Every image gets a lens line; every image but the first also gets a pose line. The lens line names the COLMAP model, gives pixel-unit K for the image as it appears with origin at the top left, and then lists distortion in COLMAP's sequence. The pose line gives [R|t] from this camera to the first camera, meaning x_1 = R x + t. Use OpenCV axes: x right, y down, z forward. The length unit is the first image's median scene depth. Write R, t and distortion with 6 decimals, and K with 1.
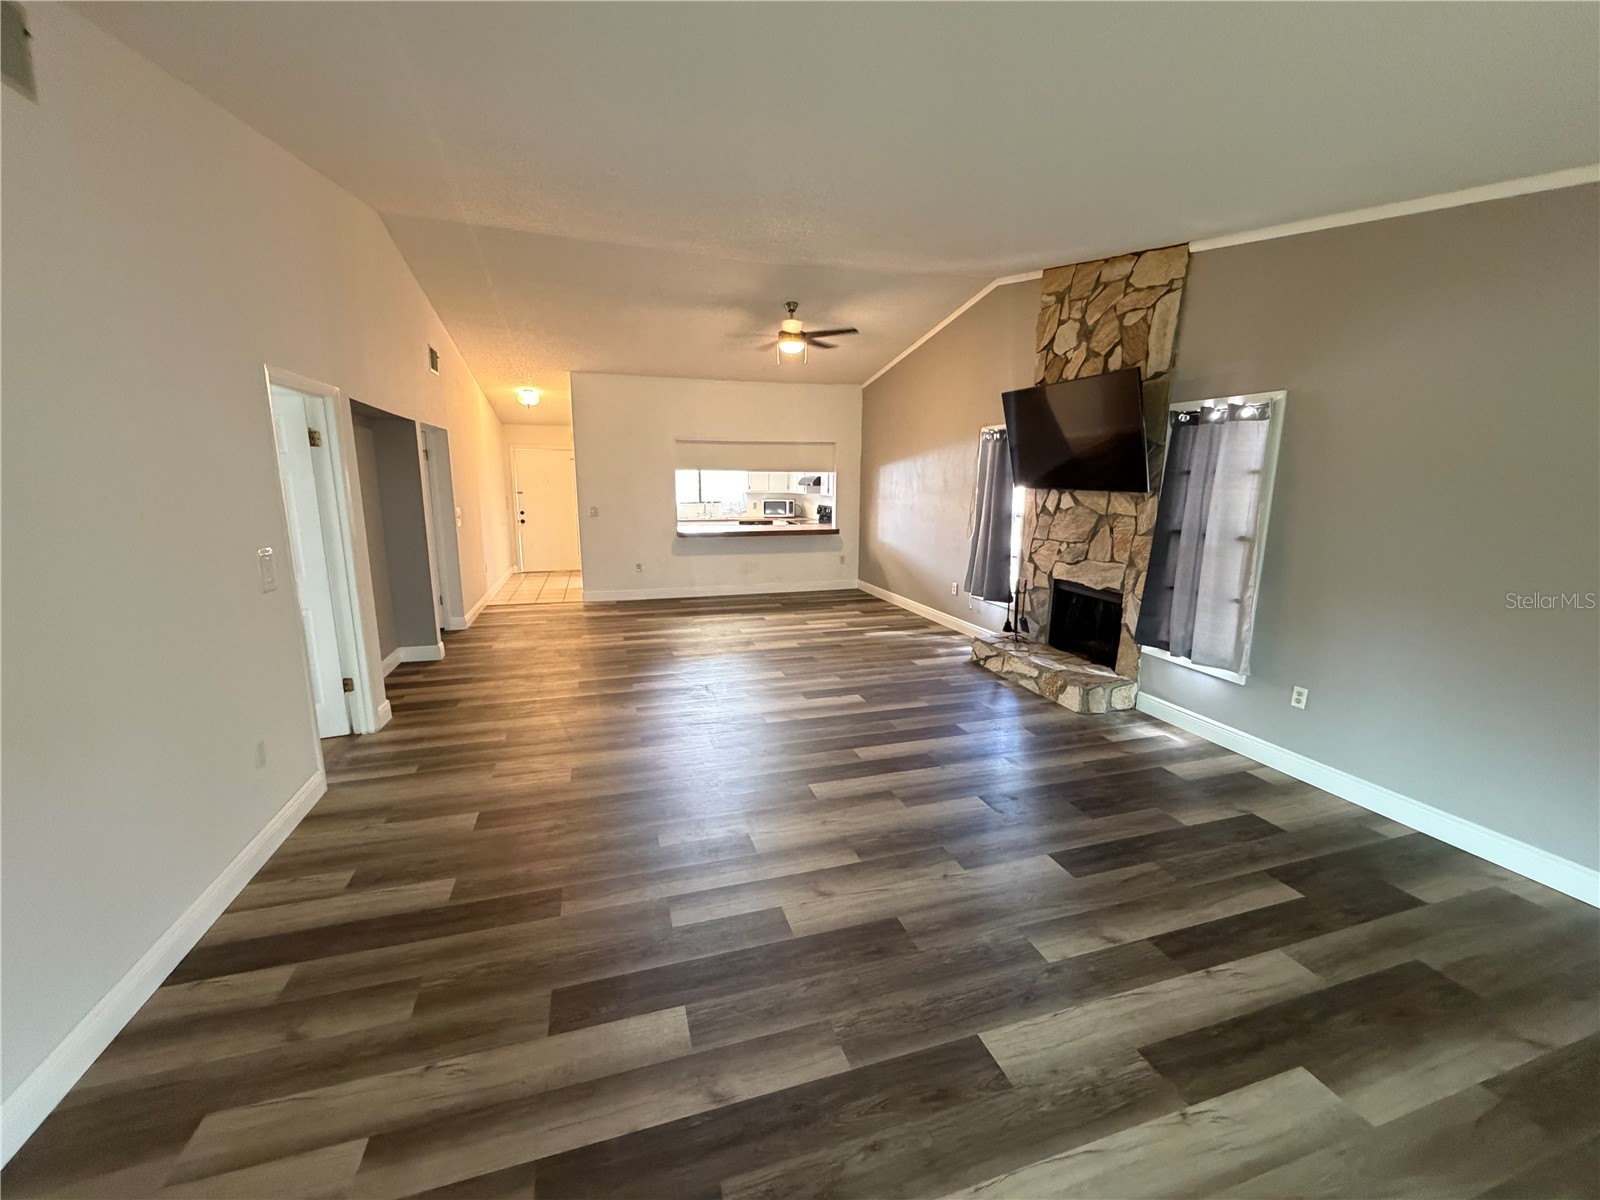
lens RADIAL K [[643.7, 0, 797.5], [0, 643.7, 606.7], [0, 0, 1]] dist [0.005048, 0.001056]
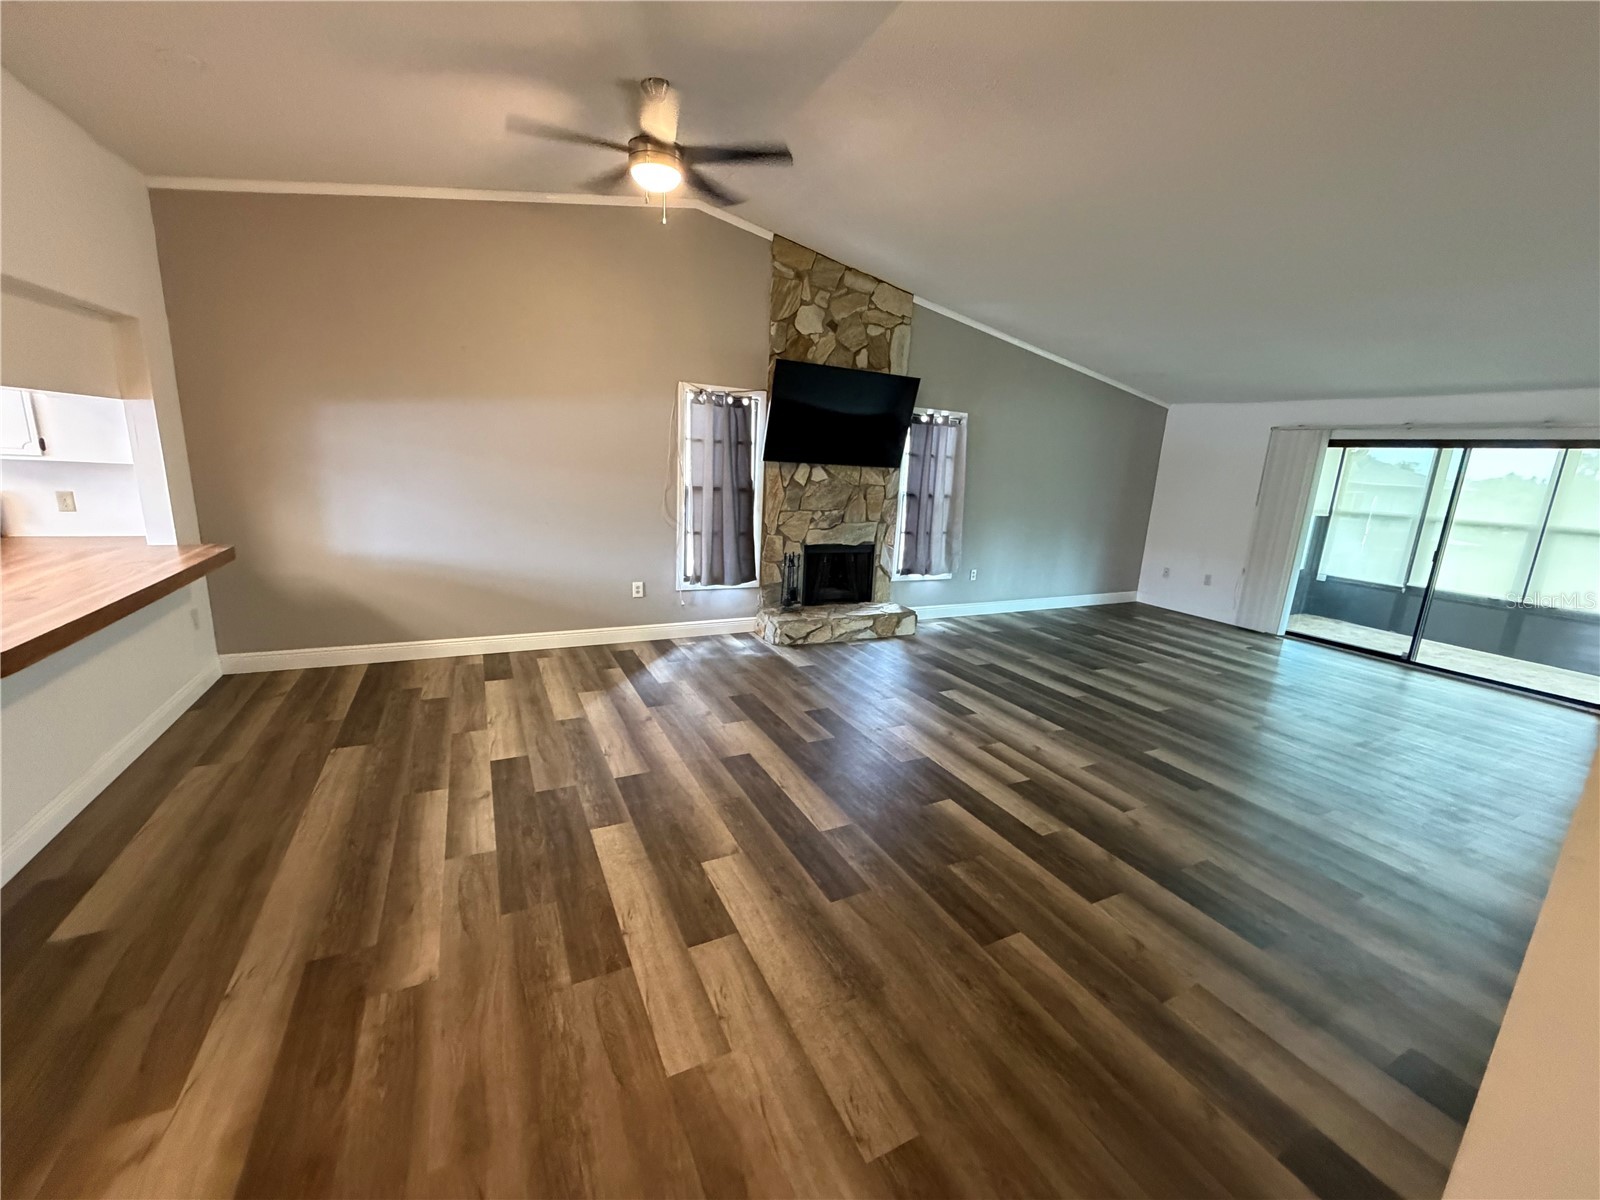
lens RADIAL K [[643.7, 0, 801.2], [0, 643.7, 602.1], [0, 0, 1]] dist [0.005048, 0.001056]
pose [[-0.175441, -0.232575, 0.956624, -0.729041], [0.139235, 0.956066, 0.257975, -0.255970], [-0.974594, 0.178455, -0.135351, 1.280213]]
